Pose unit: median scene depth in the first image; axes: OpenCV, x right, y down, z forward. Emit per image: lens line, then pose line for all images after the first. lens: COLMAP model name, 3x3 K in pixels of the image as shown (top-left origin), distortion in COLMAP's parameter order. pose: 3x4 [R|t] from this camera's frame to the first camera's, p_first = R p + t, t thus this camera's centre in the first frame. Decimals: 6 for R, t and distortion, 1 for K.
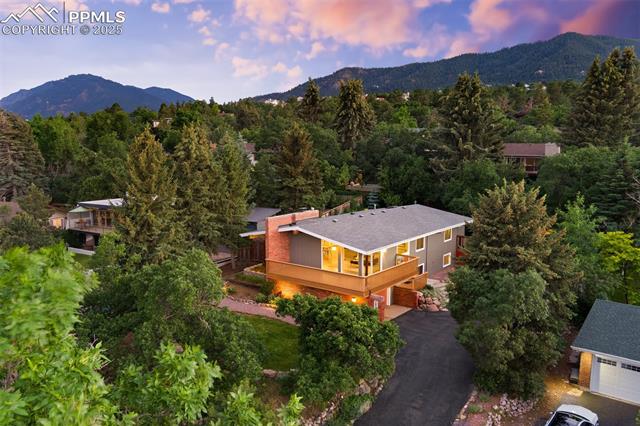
lens RADIAL K [[525.3, 0, 320.0], [0, 525.3, 213.0], [0, 0, 1]] dist [-0.051049, -0.005121]
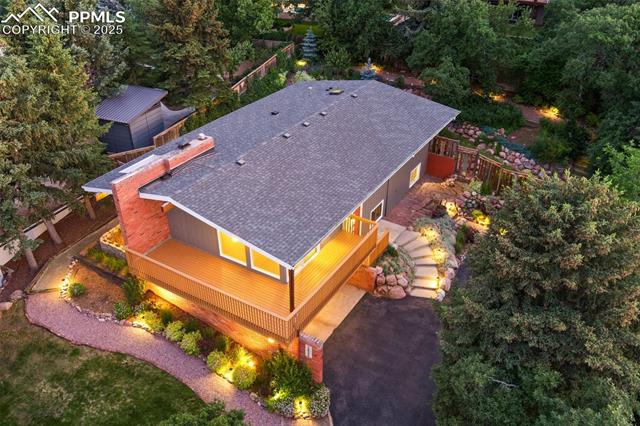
lens RADIAL K [[525.3, 0, 320.0], [0, 525.3, 213.0], [0, 0, 1]] dist [-0.051049, -0.005121]
pose [[0.994156, -0.052515, 0.094320, 0.060416], [0.009671, 0.913516, 0.406688, -0.176109], [-0.107520, -0.403400, 0.908685, 0.438921]]
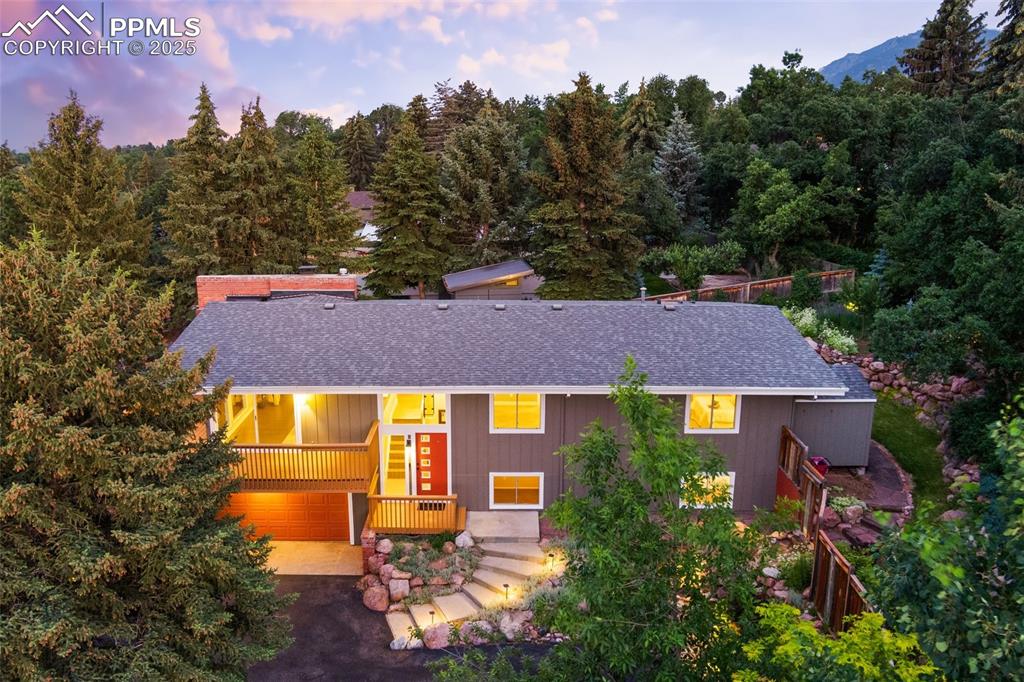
lens RADIAL K [[840.5, 0, 512.0], [0, 840.5, 341.0], [0, 0, 1]] dist [-0.051049, -0.005121]
pose [[0.615836, 0.188200, -0.765066, 0.649137], [-0.106851, 0.982030, 0.155562, -0.078826], [0.780595, -0.014053, 0.624879, 0.710435]]
